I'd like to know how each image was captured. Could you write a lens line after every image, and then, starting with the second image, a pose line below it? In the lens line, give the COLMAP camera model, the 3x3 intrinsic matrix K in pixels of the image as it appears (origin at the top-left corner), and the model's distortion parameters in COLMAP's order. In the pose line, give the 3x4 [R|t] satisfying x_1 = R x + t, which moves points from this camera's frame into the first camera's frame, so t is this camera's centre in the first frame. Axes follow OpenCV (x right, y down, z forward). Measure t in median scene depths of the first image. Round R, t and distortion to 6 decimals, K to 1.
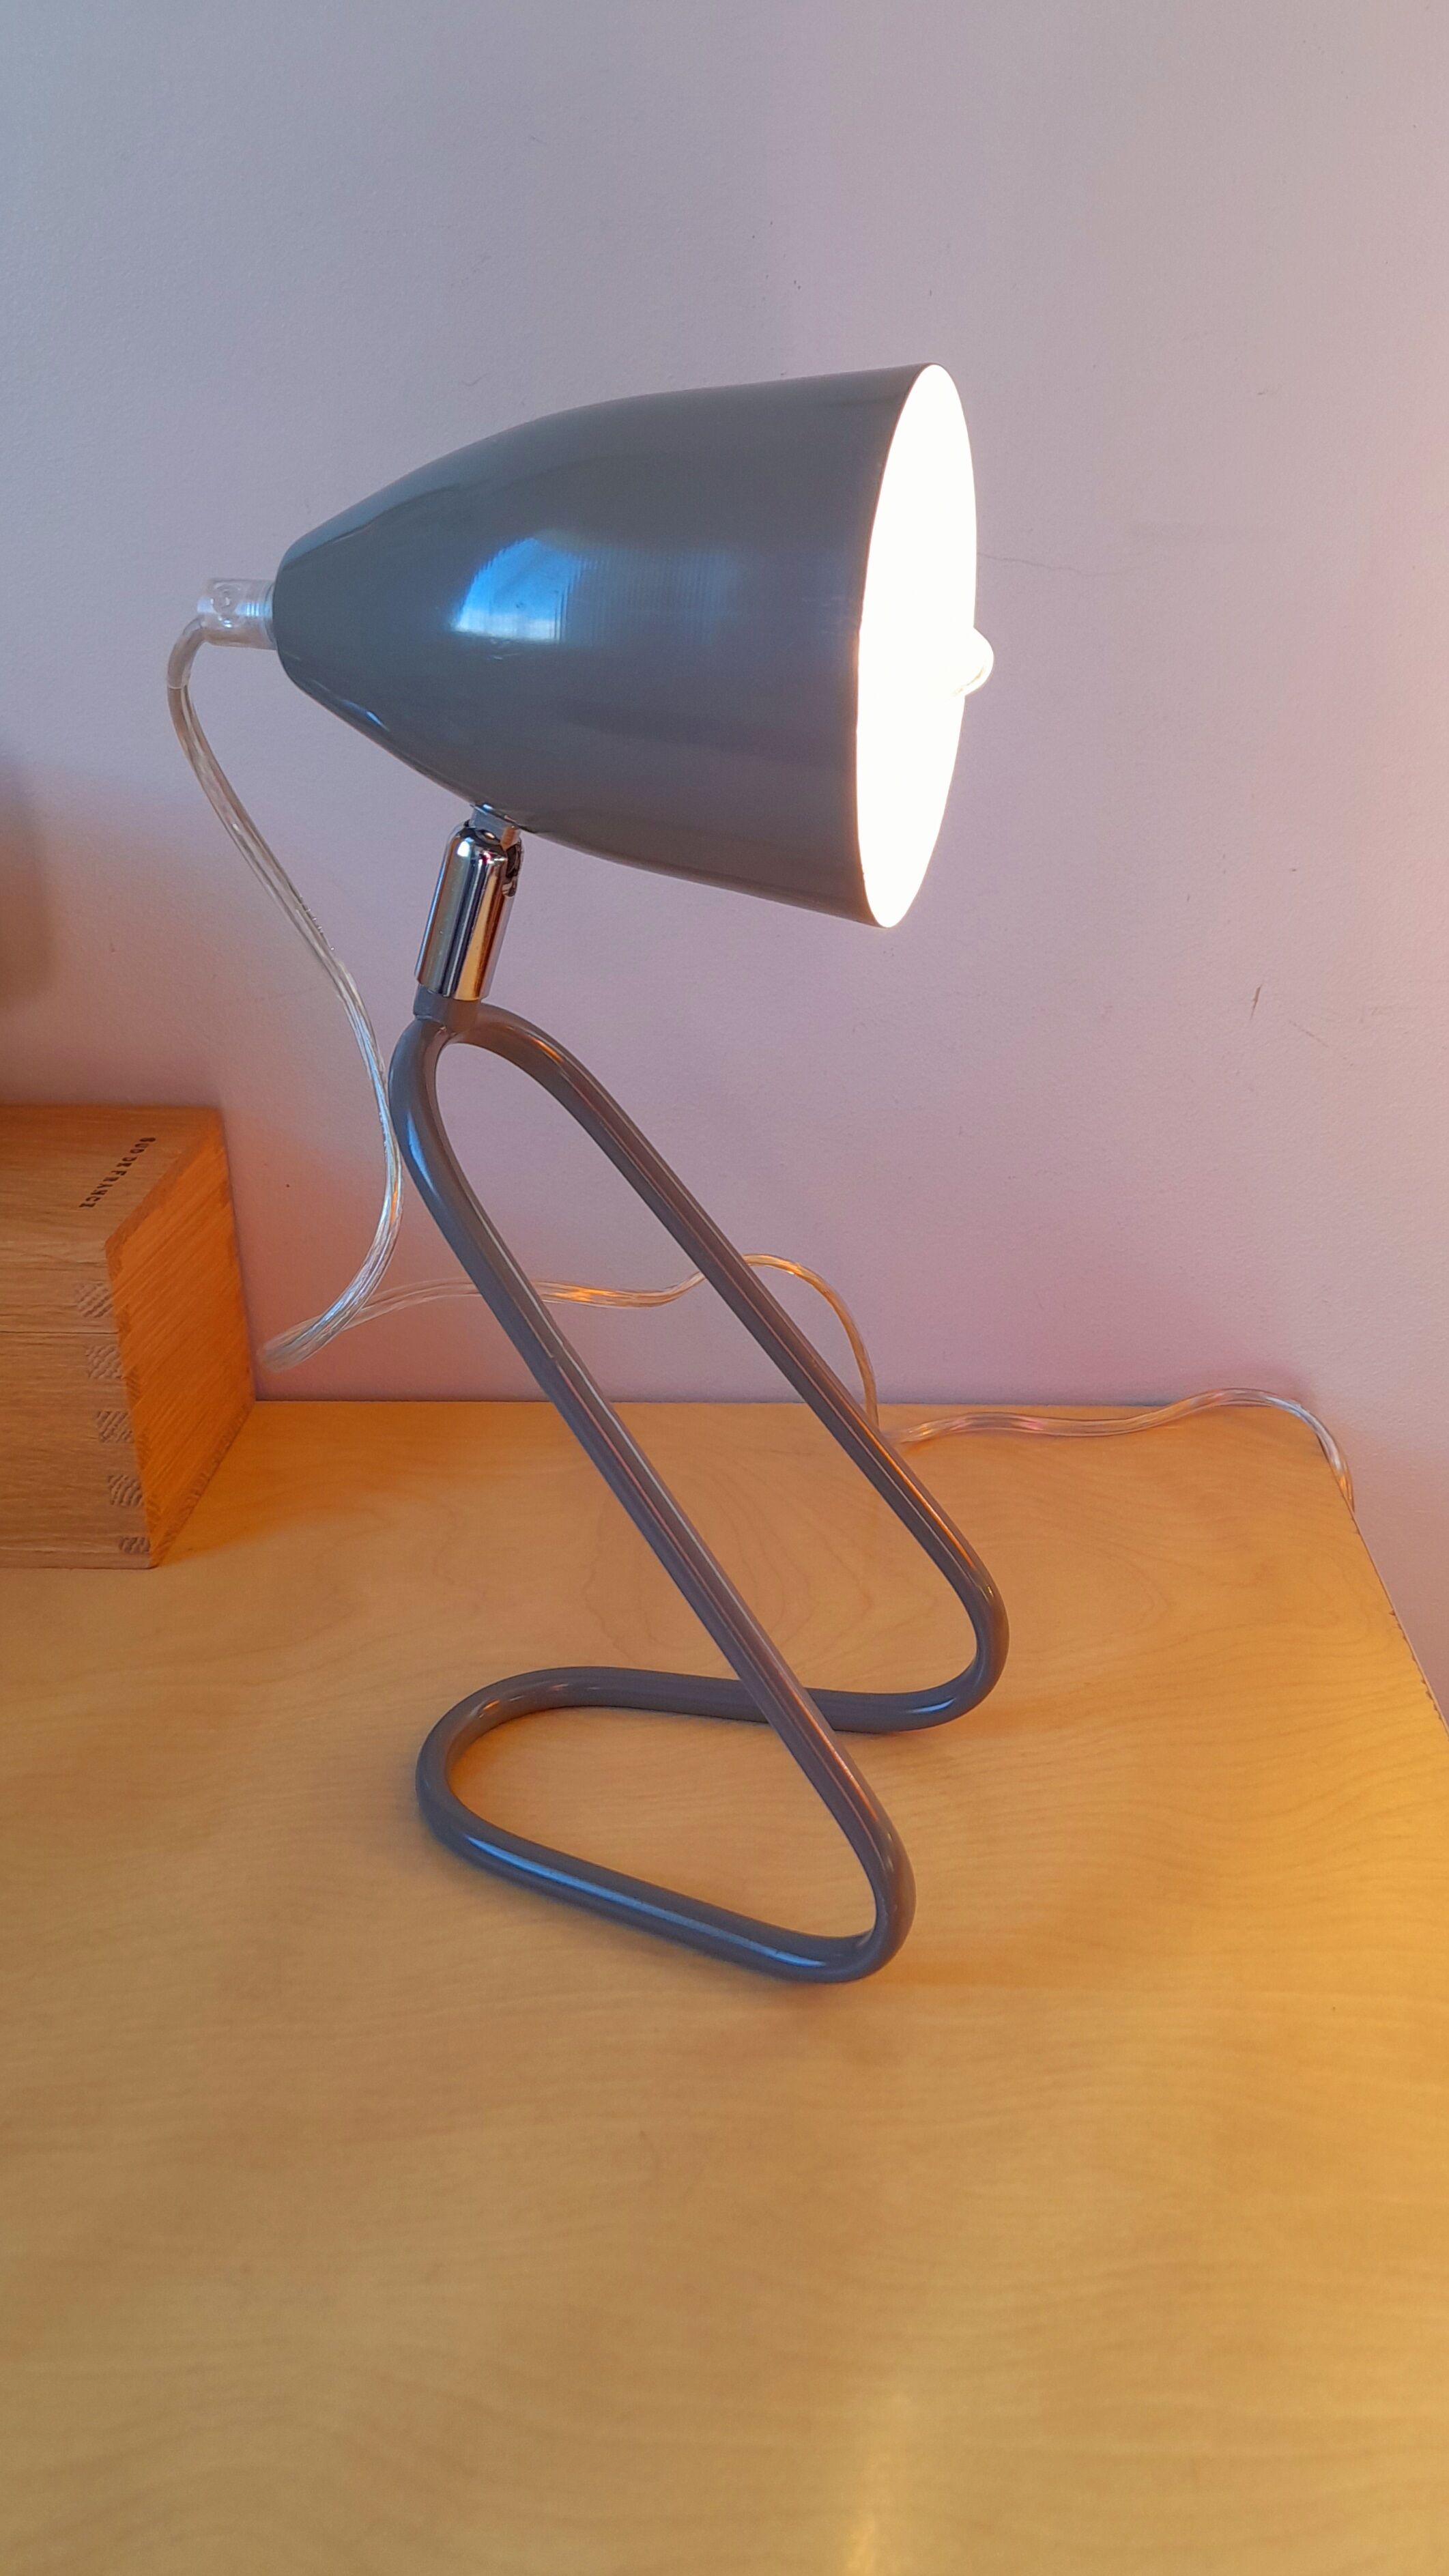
lens RADIAL K [[1985.8, 0, 739.1], [0, 1985.8, 1268.4], [0, 0, 1]] dist [0.031060, -0.049245]
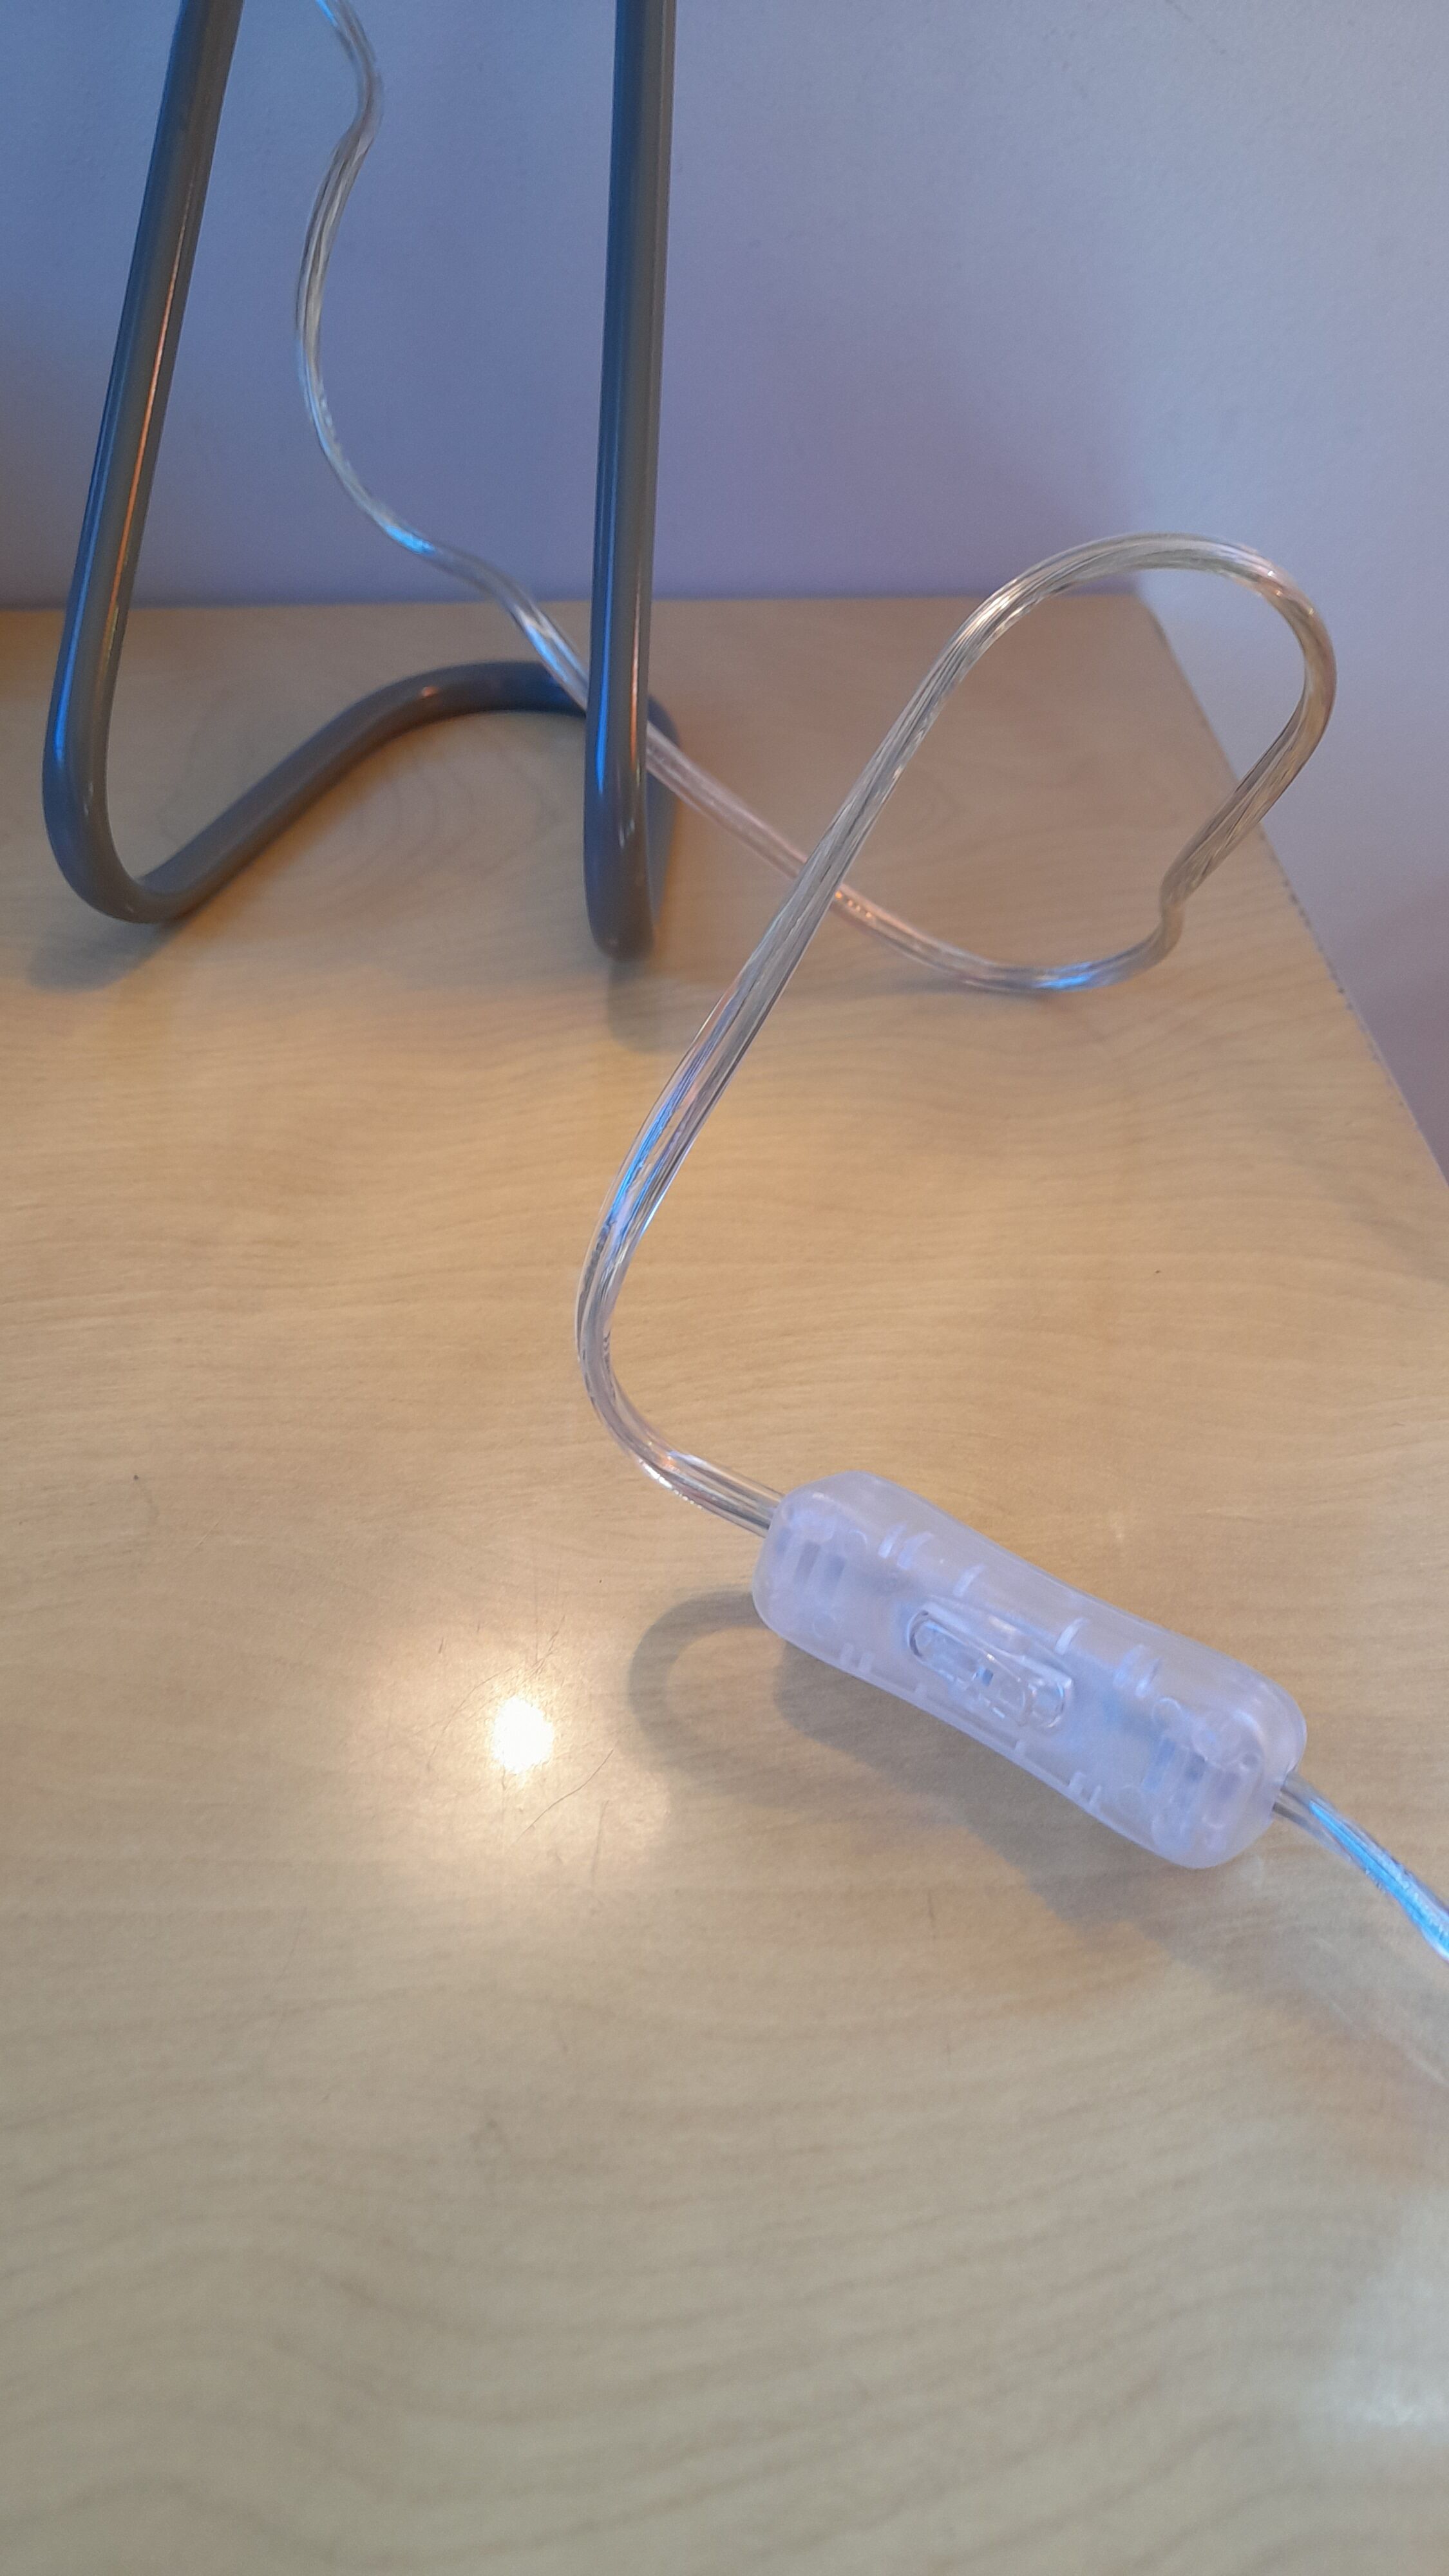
lens RADIAL K [[1877.3, 0, 740.3], [0, 1877.3, 1250.4], [0, 0, 1]] dist [0.021633, -0.045975]
pose [[0.996752, -0.037331, 0.071363, 0.105062], [0.017701, 0.965965, 0.258067, 0.192004], [-0.078568, -0.255966, 0.963488, 0.378155]]
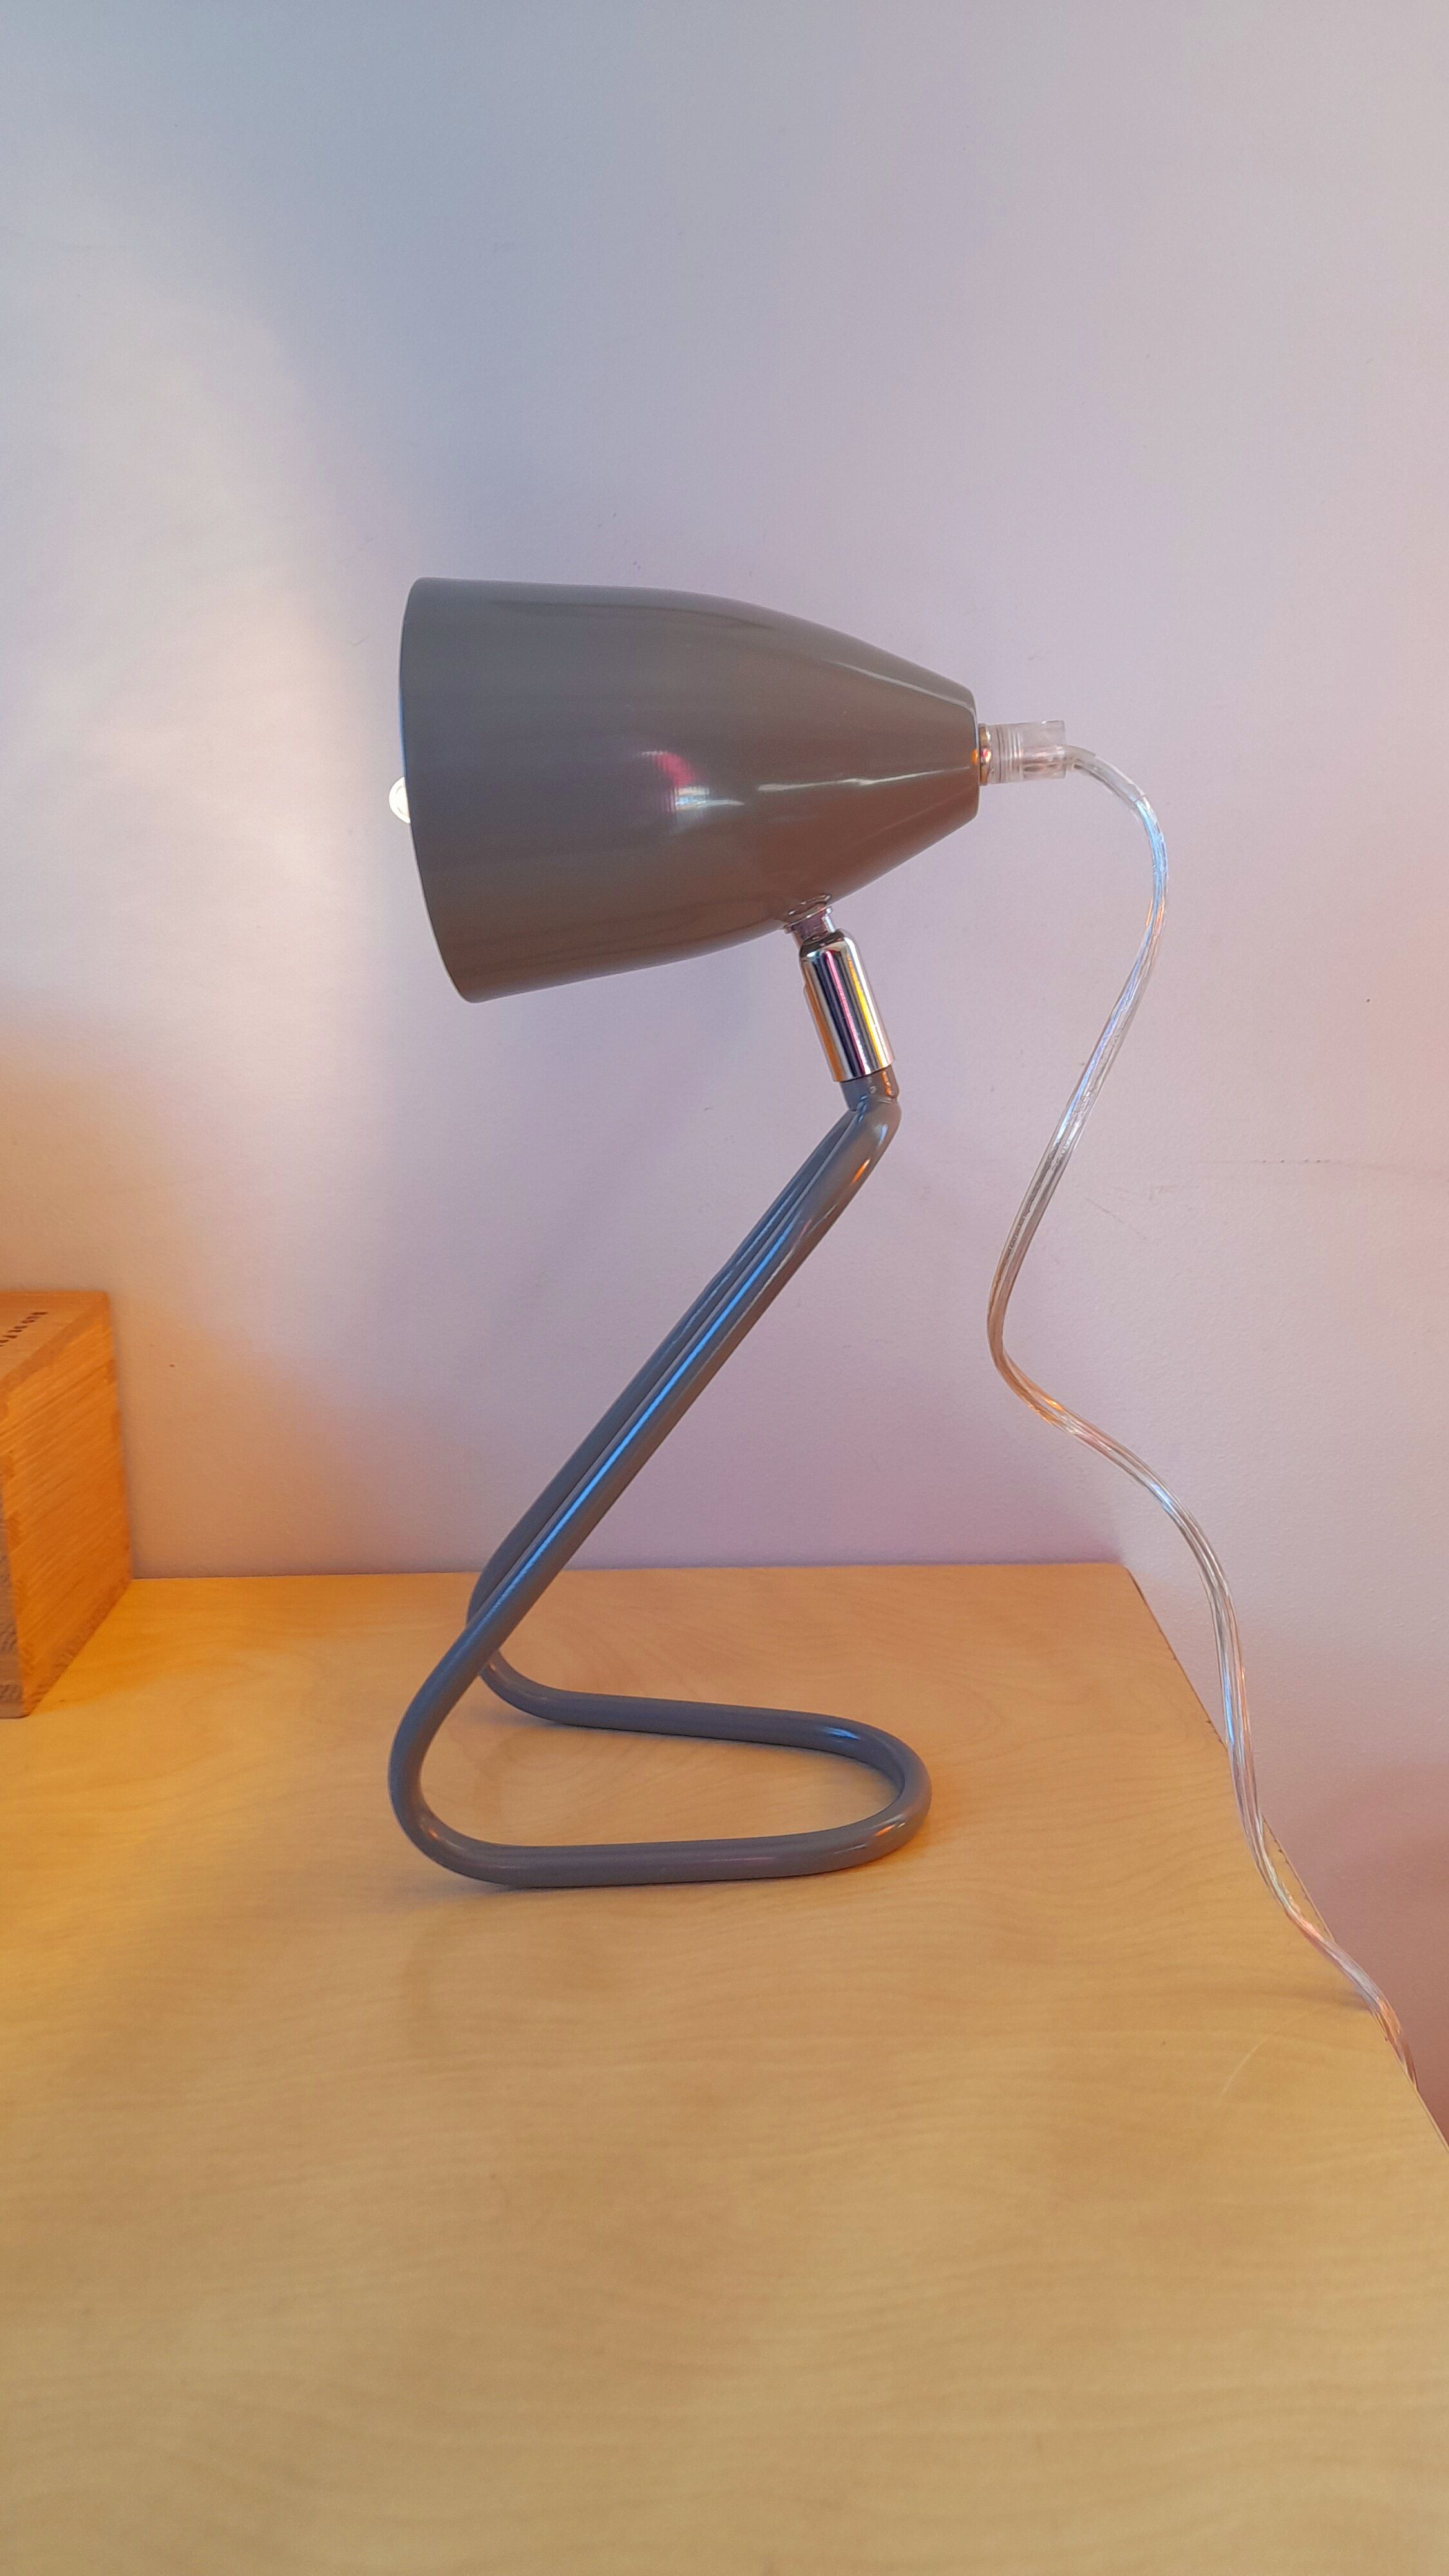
lens RADIAL K [[1877.3, 0, 738.1], [0, 1877.3, 1279.7], [0, 0, 1]] dist [0.021633, -0.045975]
pose [[0.997832, -0.007155, 0.065418, 0.015308], [0.019060, 0.982886, -0.183225, 0.157154], [-0.062987, 0.184074, 0.980892, -0.022319]]
